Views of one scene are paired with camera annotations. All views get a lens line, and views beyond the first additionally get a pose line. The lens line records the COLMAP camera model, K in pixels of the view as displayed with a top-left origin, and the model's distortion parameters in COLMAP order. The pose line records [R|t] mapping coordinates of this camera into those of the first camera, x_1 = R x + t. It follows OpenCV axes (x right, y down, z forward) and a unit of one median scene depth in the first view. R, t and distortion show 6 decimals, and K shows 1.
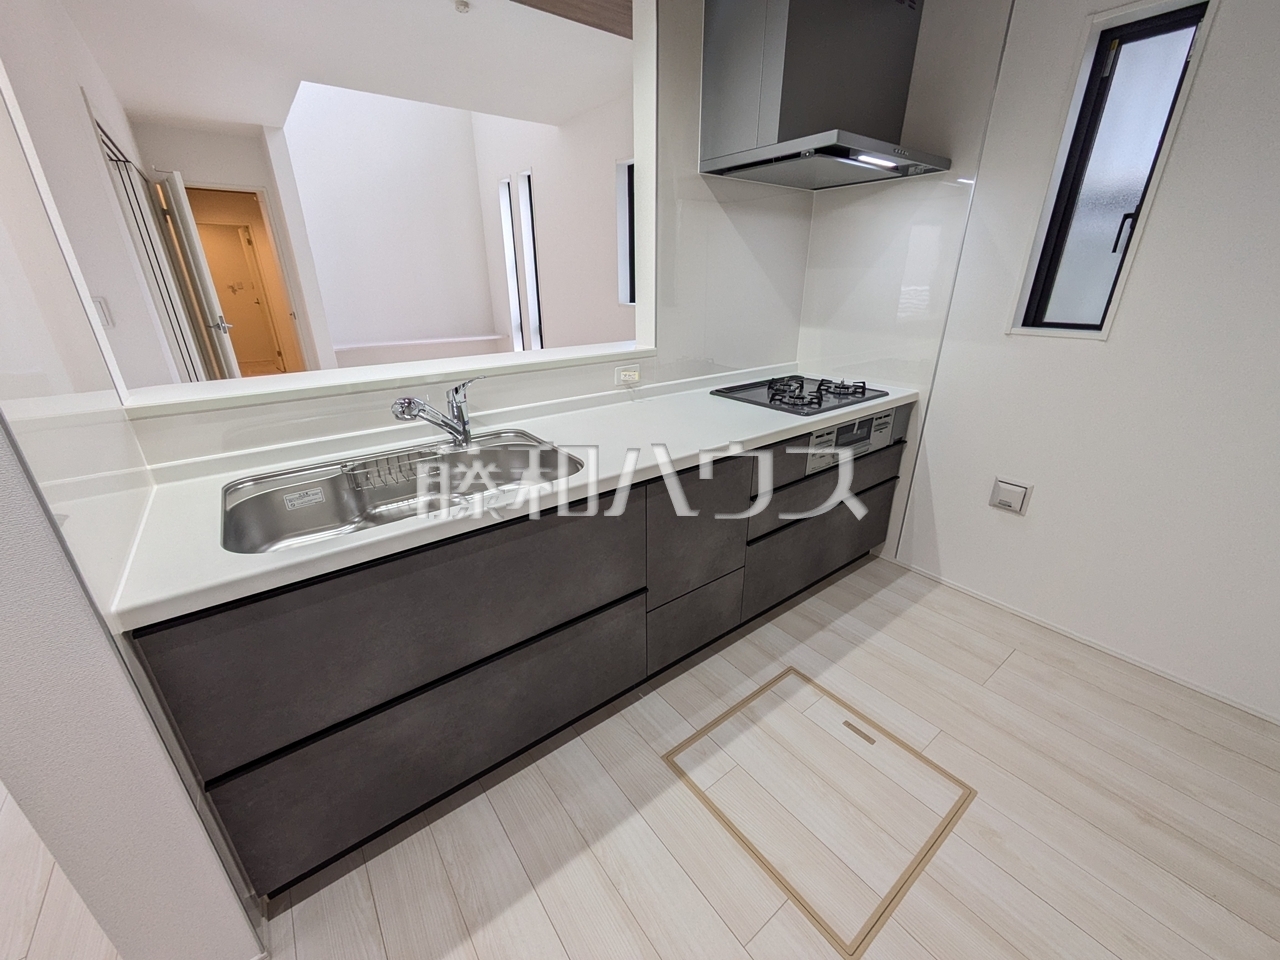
lens RADIAL K [[503.9, 0, 640.0], [0, 503.9, 480.0], [0, 0, 1]] dist [-0.003154, -0.000146]
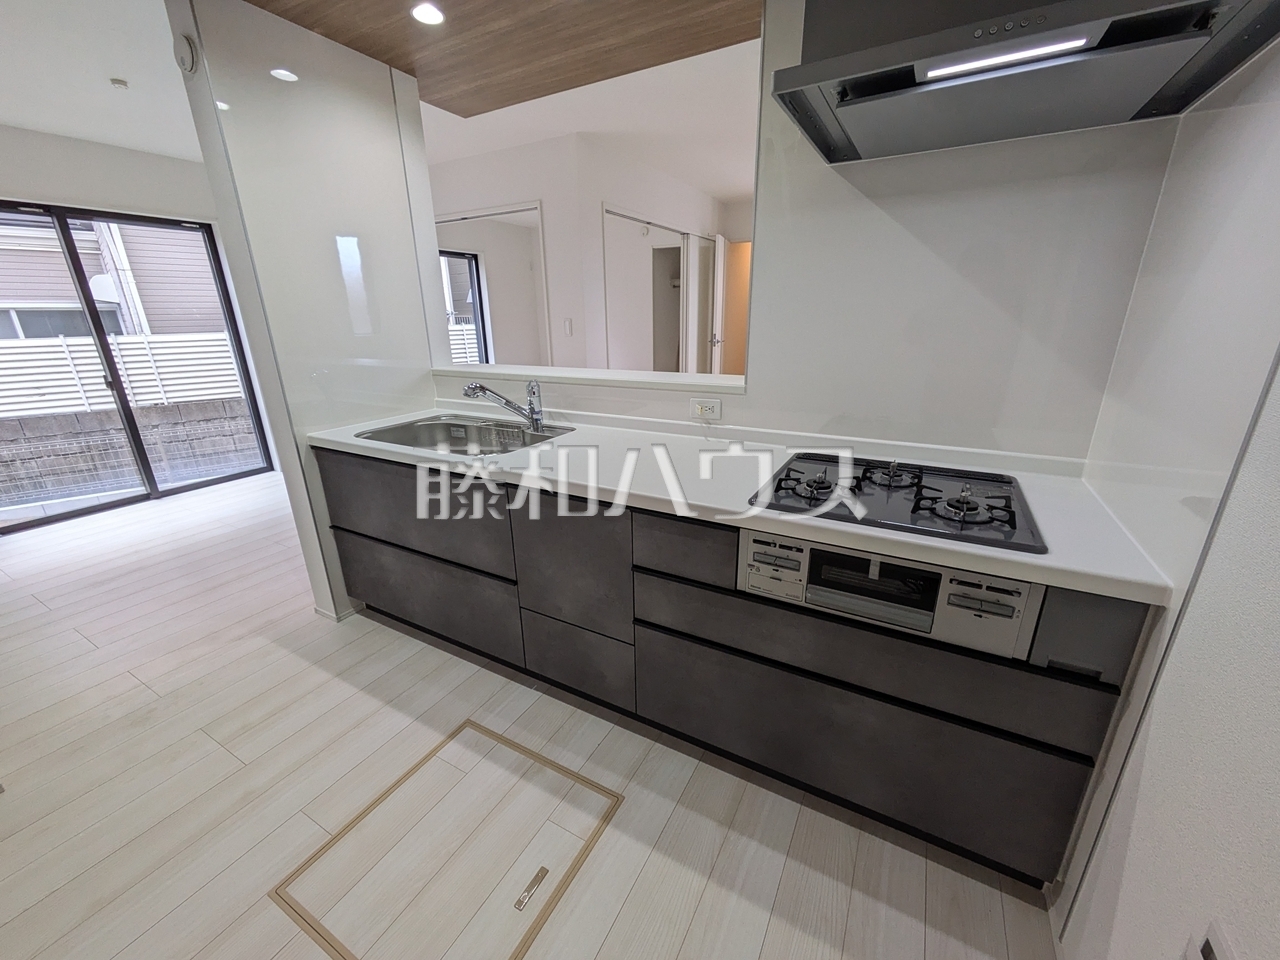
lens RADIAL K [[503.9, 0, 640.0], [0, 503.9, 480.0], [0, 0, 1]] dist [-0.003154, -0.000146]
pose [[0.403410, 0.290151, -0.867798, 0.897803], [-0.331837, 0.930220, 0.156762, -0.227510], [0.852728, 0.224728, 0.471543, 0.585078]]
